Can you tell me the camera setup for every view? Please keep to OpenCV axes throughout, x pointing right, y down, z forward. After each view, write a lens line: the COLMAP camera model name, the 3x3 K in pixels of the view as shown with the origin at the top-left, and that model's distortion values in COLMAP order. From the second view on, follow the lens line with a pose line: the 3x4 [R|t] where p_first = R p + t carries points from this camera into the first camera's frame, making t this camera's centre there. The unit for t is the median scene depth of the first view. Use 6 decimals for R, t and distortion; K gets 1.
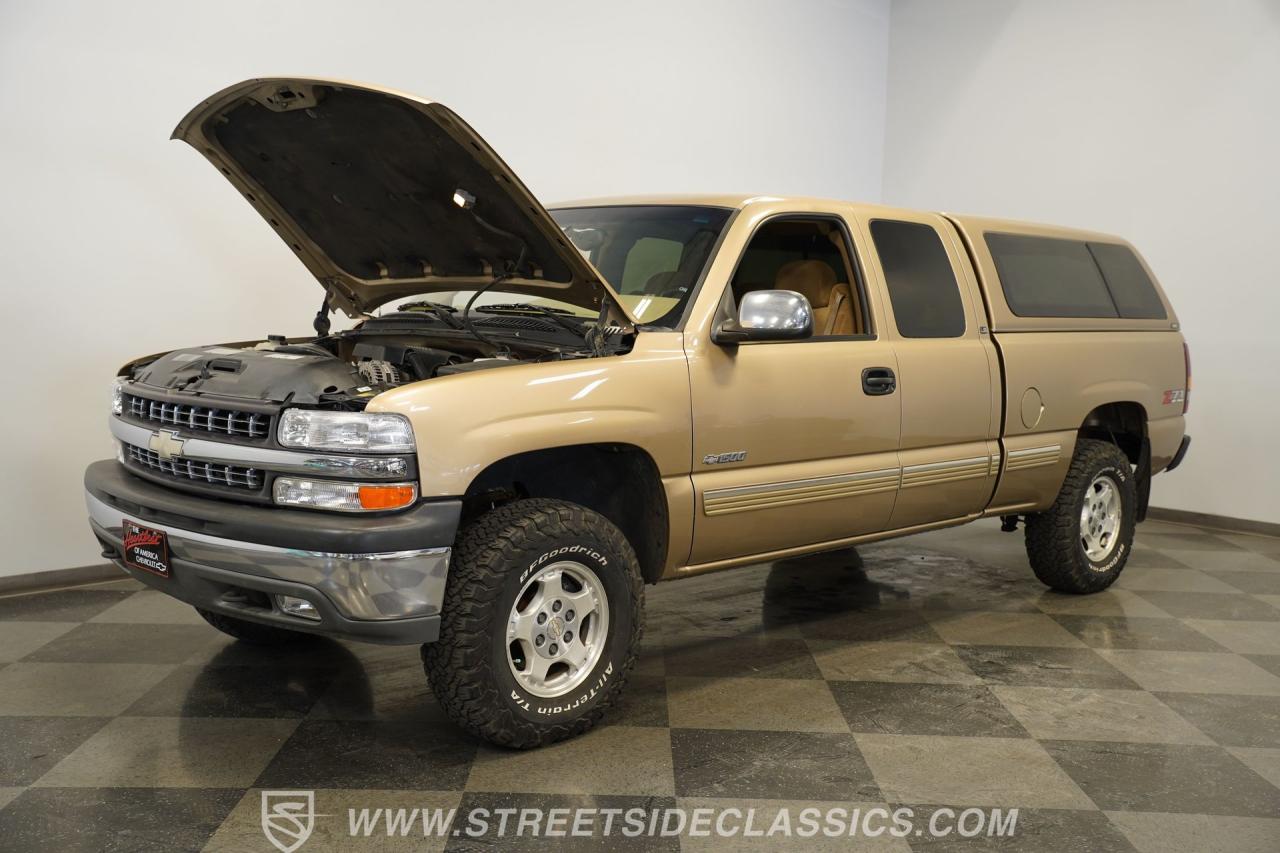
lens RADIAL K [[1174.5, 0, 644.0], [0, 1174.5, 437.4], [0, 0, 1]] dist [0.015503, 0.014071]
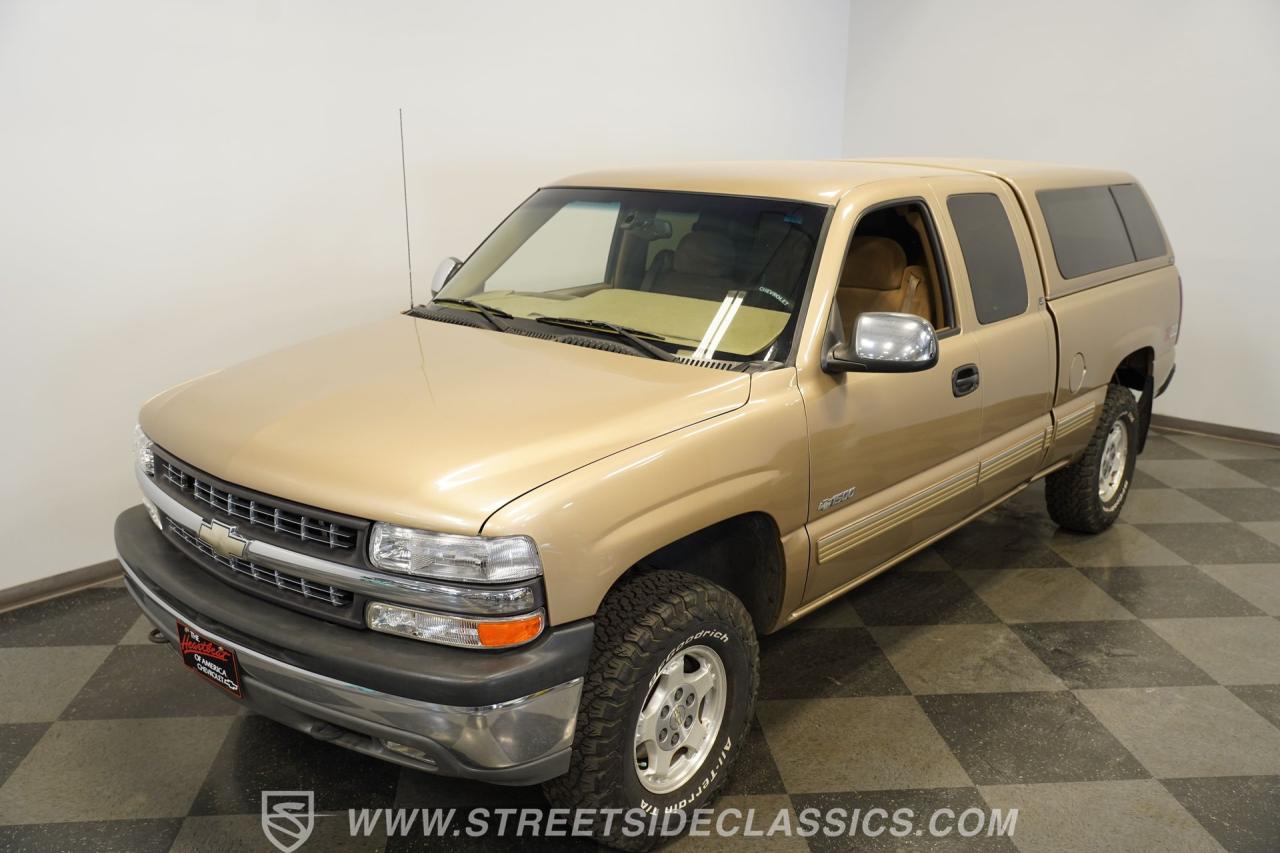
lens RADIAL K [[1041.5, 0, 638.2], [0, 1041.5, 425.4], [0, 0, 1]] dist [-0.033838, -0.002191]
pose [[0.996774, -0.032315, 0.073471, -0.153730], [0.021252, 0.988960, 0.146650, -0.173499], [-0.077398, -0.144615, 0.986456, 0.243850]]
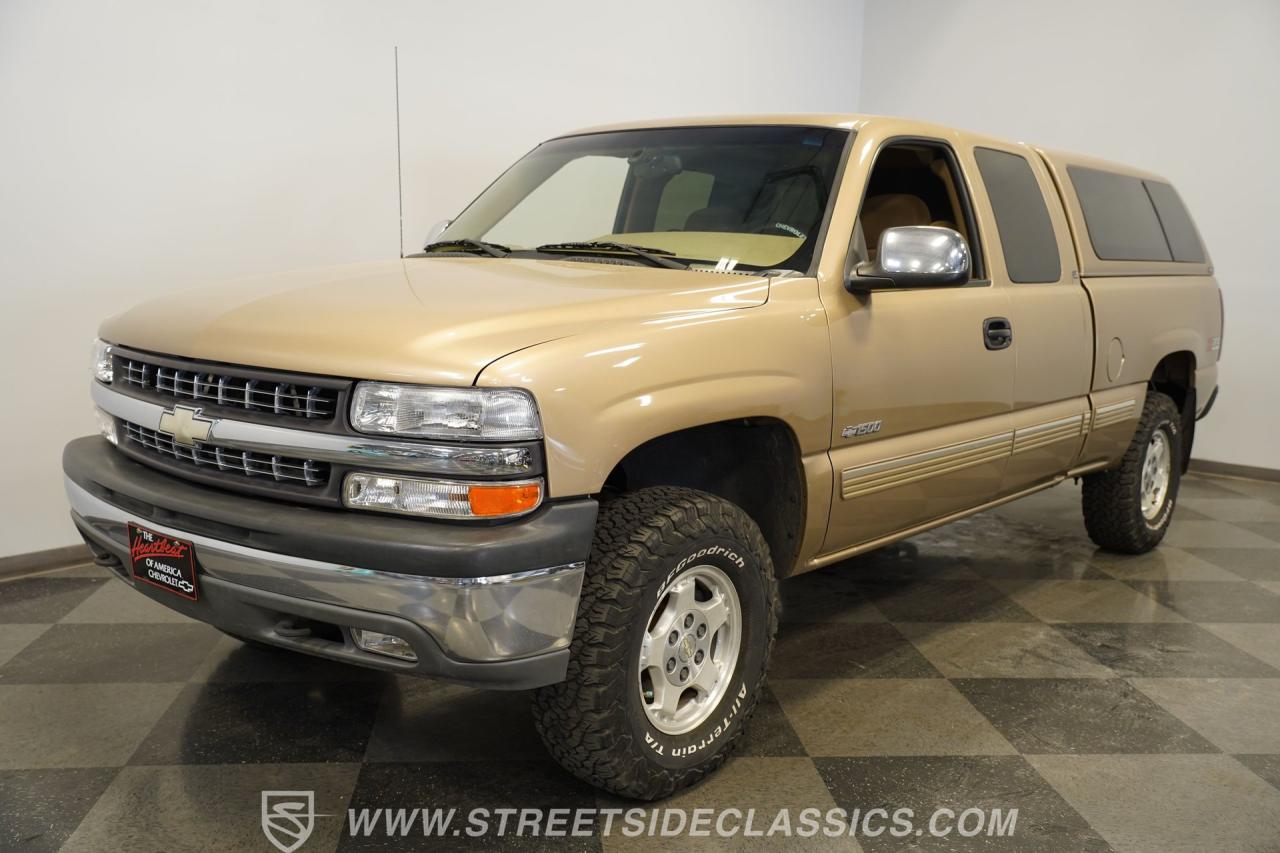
lens RADIAL K [[1111.4, 0, 640.0], [0, 1111.4, 426.5], [0, 0, 1]] dist [-0.011967, 0.014782]
pose [[0.996552, -0.010835, 0.082259, -0.165076], [0.006927, 0.998840, 0.047645, -0.024920], [-0.082679, -0.046911, 0.995471, 0.249055]]
